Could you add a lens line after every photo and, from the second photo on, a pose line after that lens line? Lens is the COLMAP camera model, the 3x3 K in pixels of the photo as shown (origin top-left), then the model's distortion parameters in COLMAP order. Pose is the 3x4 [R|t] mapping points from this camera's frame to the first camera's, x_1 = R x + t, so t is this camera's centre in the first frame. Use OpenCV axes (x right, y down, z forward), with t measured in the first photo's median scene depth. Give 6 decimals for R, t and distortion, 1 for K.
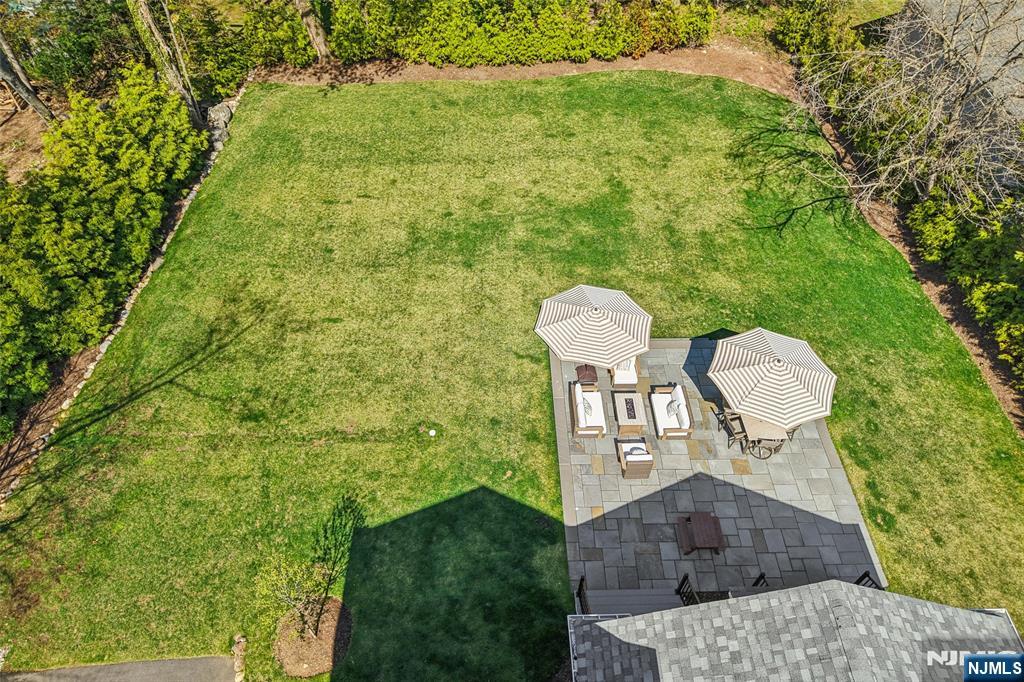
lens RADIAL K [[690.0, 0, 512.0], [0, 690.0, 341.0], [0, 0, 1]] dist [0.004898, -0.000176]
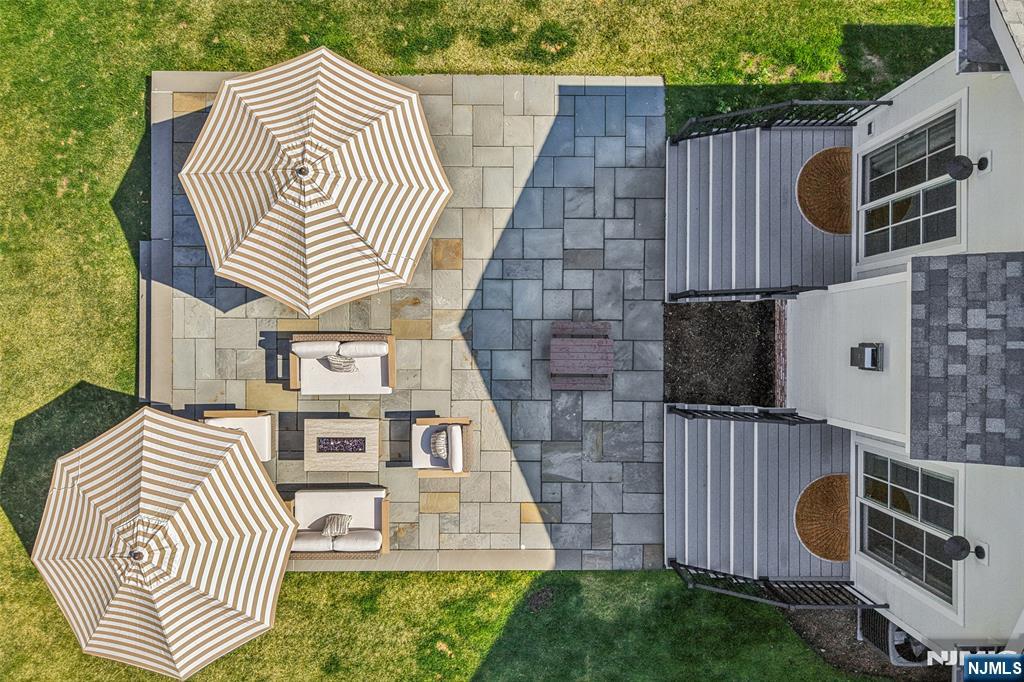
lens RADIAL K [[690.0, 0, 512.0], [0, 690.0, 341.0], [0, 0, 1]] dist [0.004898, -0.000176]
pose [[0.024435, -0.999608, -0.013666, 0.262817], [0.747960, 0.009210, 0.663680, -0.154586], [-0.663294, -0.026439, 0.747892, 0.523455]]
